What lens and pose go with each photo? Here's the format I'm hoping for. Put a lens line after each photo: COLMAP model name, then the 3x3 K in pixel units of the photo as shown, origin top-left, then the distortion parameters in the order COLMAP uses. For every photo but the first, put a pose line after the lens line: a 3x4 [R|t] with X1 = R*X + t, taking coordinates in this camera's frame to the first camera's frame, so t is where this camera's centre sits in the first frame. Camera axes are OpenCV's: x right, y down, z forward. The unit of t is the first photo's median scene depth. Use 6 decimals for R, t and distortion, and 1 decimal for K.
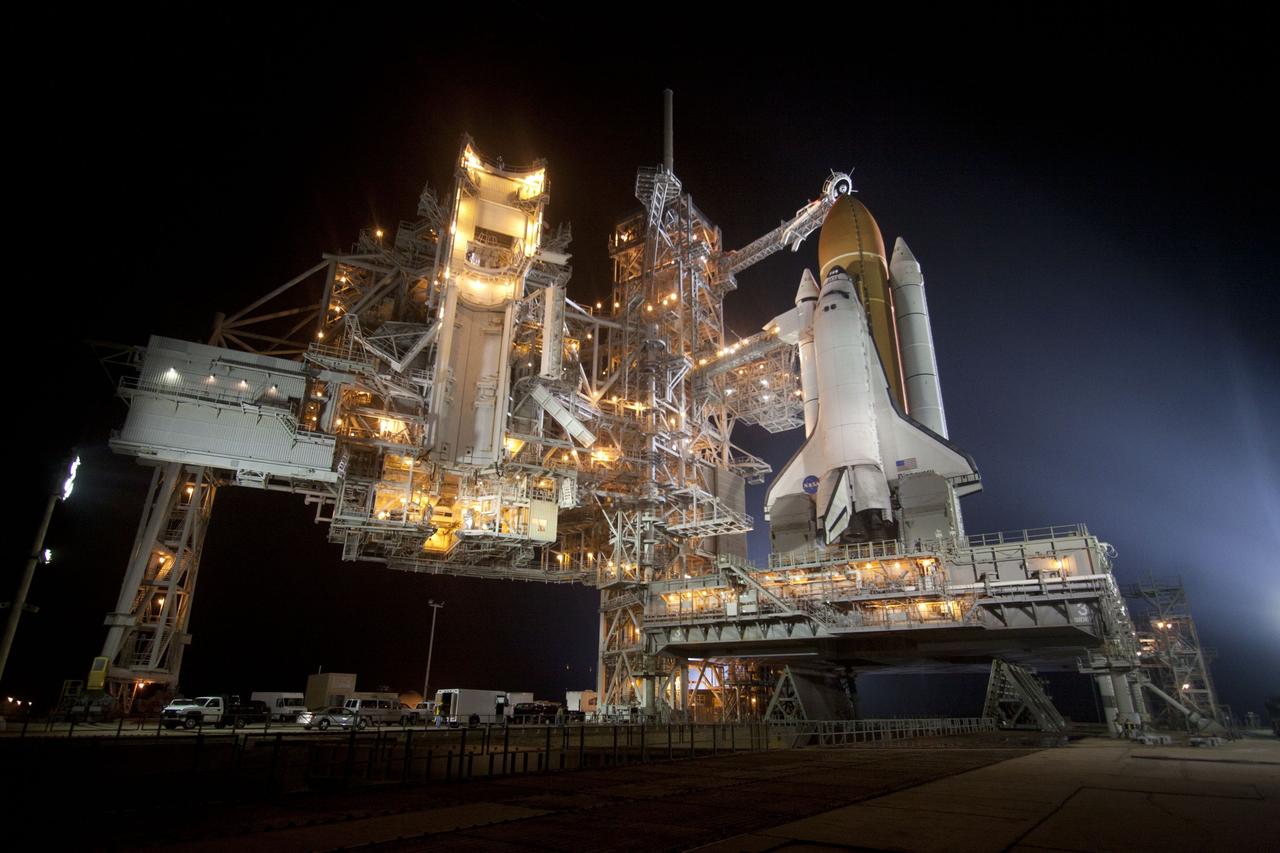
lens RADIAL K [[710.3, 0, 640.0], [0, 710.3, 426.5], [0, 0, 1]] dist [-0.009461, 0.000014]
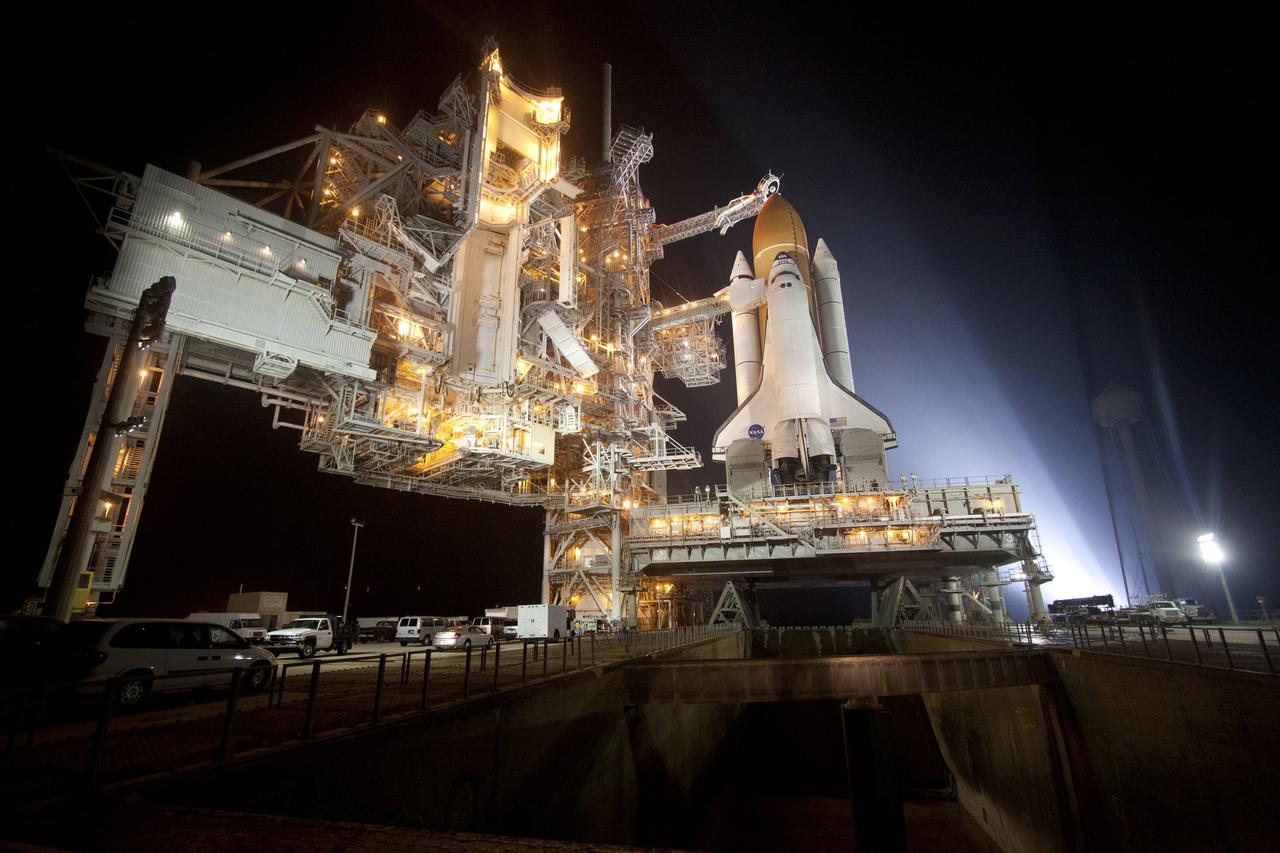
lens RADIAL K [[592.8, 0, 643.7], [0, 592.8, 429.5], [0, 0, 1]] dist [-0.010859, 0.000193]
pose [[0.933545, 0.085694, 0.348066, -0.309210], [-0.108948, 0.992900, 0.047755, 0.056375], [-0.341502, -0.082502, 0.936253, 0.152863]]
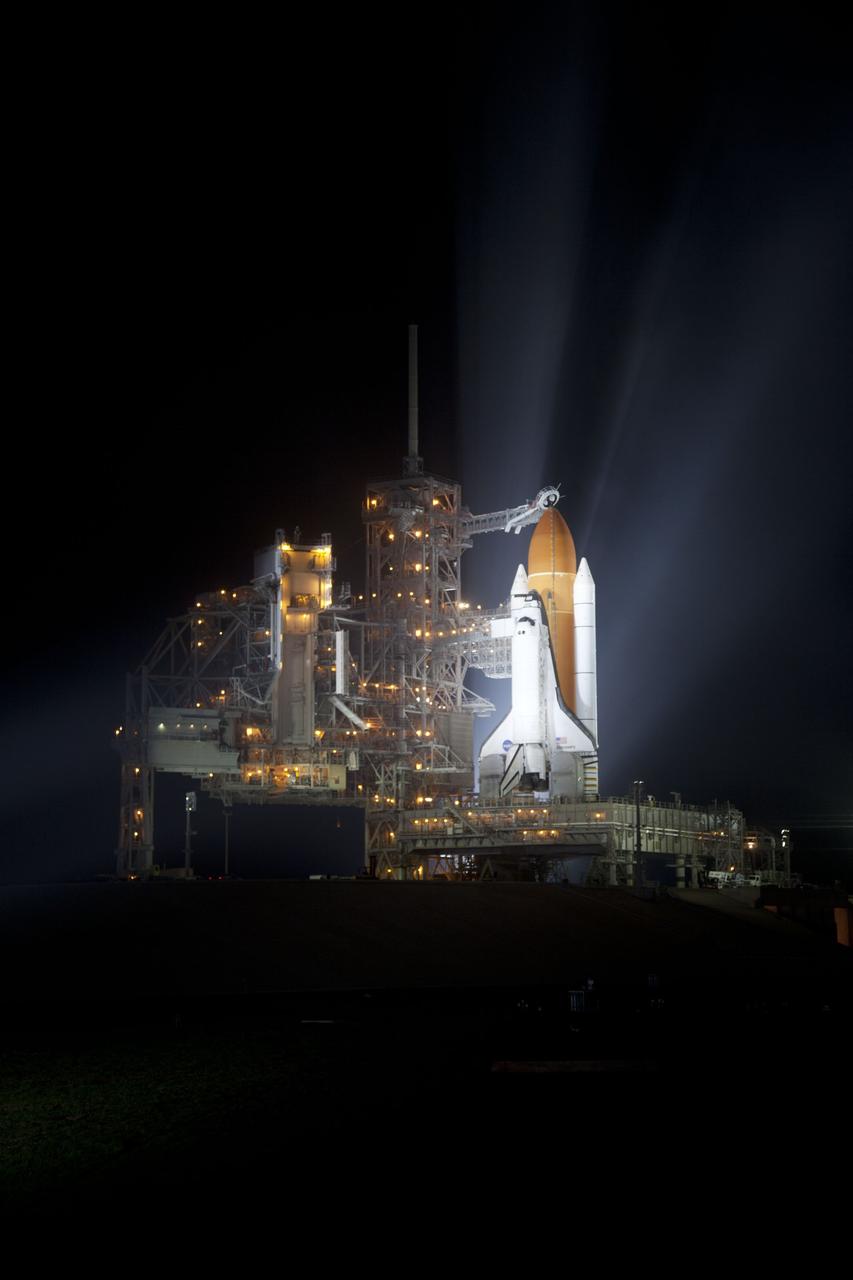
lens RADIAL K [[2381.3, 0, 426.5], [0, 2381.3, 640.0], [0, 0, 1]] dist [0.240669, -1.365931]
pose [[0.998760, -0.011536, 0.048423, -0.199244], [-0.001066, 0.967592, 0.252517, -1.592867], [-0.049767, -0.252255, 0.966380, -4.323708]]
